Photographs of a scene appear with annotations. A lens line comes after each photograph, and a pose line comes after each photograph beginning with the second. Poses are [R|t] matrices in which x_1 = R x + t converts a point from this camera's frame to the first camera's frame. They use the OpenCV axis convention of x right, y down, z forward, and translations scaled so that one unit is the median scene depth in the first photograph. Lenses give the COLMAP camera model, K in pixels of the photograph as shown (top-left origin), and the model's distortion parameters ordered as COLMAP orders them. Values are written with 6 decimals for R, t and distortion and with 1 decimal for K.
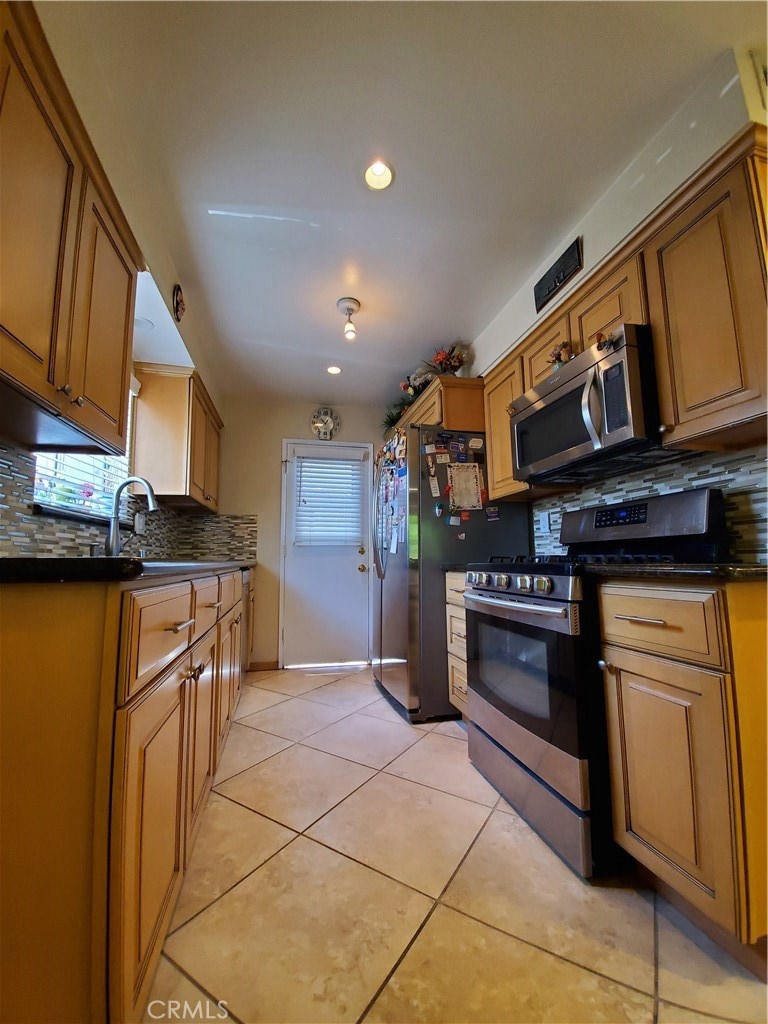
lens RADIAL K [[413.2, 0, 373.3], [0, 413.2, 512.0], [0, 0, 1]] dist [0.042935, -0.000234]
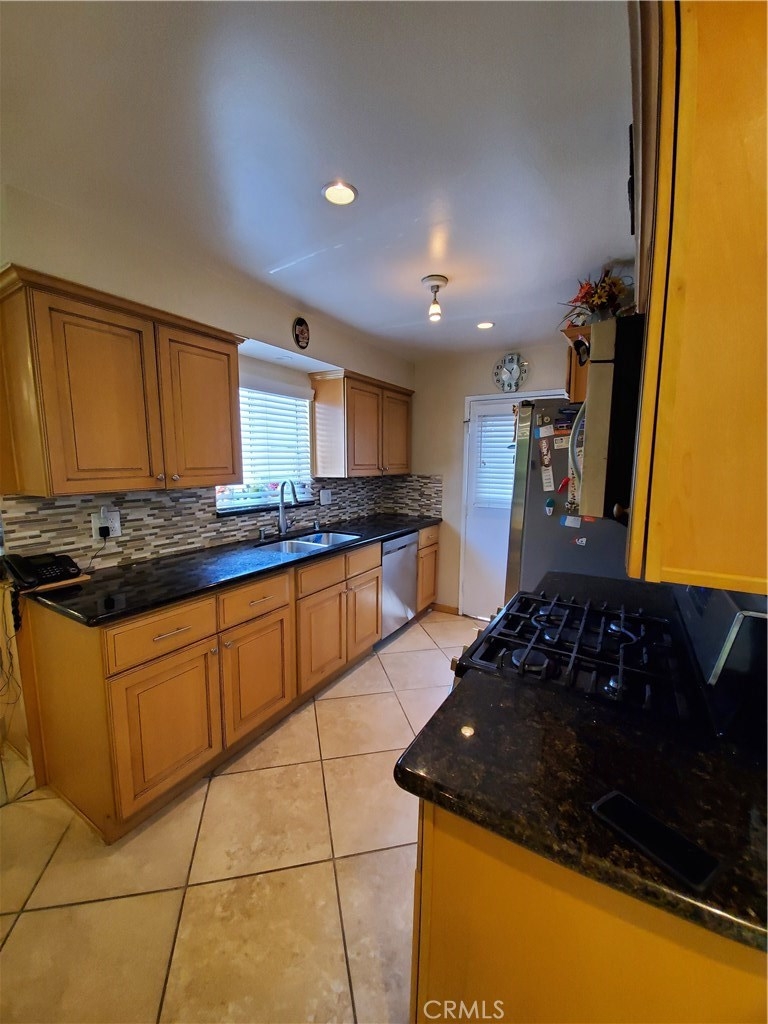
lens RADIAL K [[413.2, 0, 378.5], [0, 413.2, 513.4], [0, 0, 1]] dist [0.042935, -0.000234]
pose [[0.721801, 0.102243, -0.684507, 0.479080], [0.067244, 0.973989, 0.216390, -0.195691], [0.688826, -0.202219, 0.696151, 0.175428]]
